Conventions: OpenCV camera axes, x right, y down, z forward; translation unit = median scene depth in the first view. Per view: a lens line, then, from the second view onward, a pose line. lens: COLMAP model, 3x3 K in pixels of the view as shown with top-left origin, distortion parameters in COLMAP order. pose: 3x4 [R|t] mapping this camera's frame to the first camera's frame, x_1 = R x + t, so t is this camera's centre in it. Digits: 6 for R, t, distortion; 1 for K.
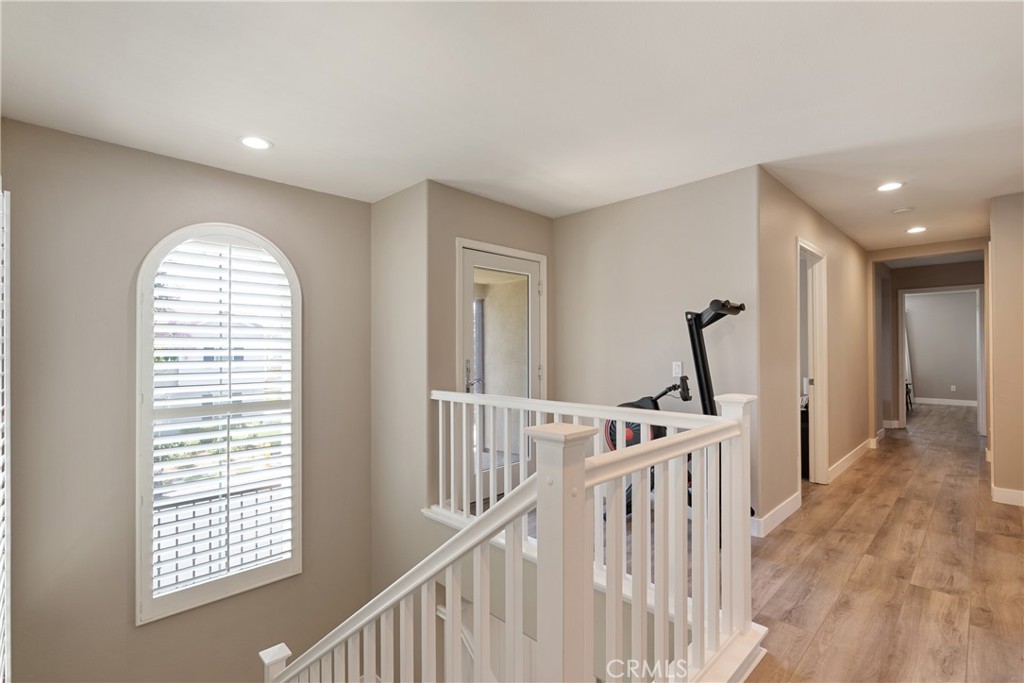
lens RADIAL K [[468.3, 0, 509.8], [0, 468.3, 345.3], [0, 0, 1]] dist [-0.001209, -0.000124]
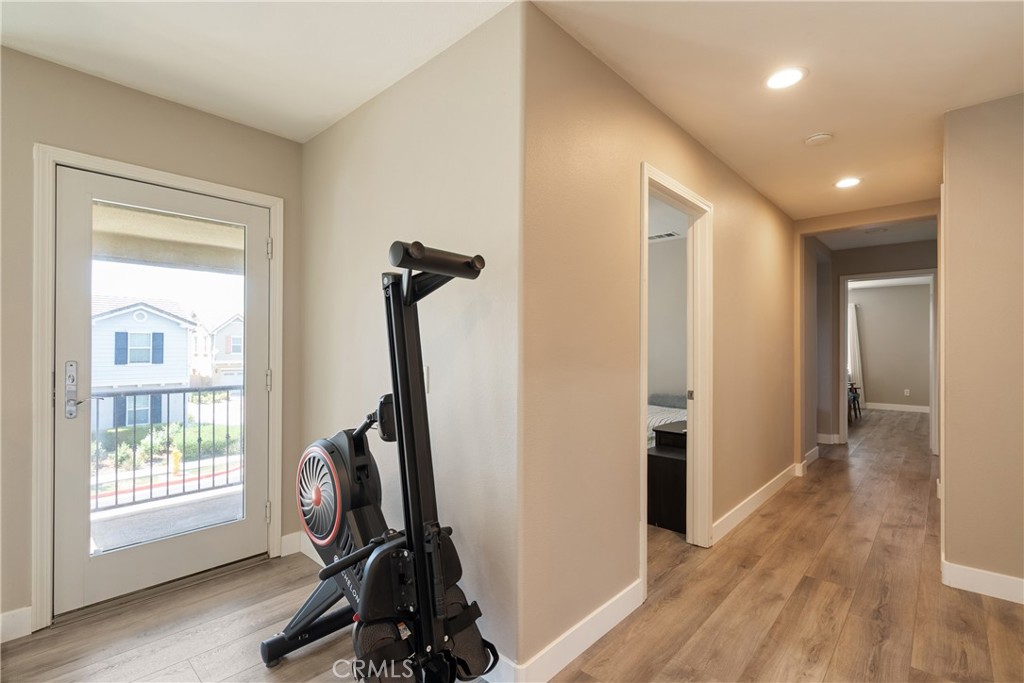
lens RADIAL K [[468.3, 0, 515.1], [0, 468.3, 346.0], [0, 0, 1]] dist [-0.001209, -0.000124]
pose [[0.998667, 0.003898, 0.051471, 0.340423], [-0.004162, 0.999979, 0.005023, 0.004889], [-0.051450, -0.005231, 0.998662, 0.322327]]
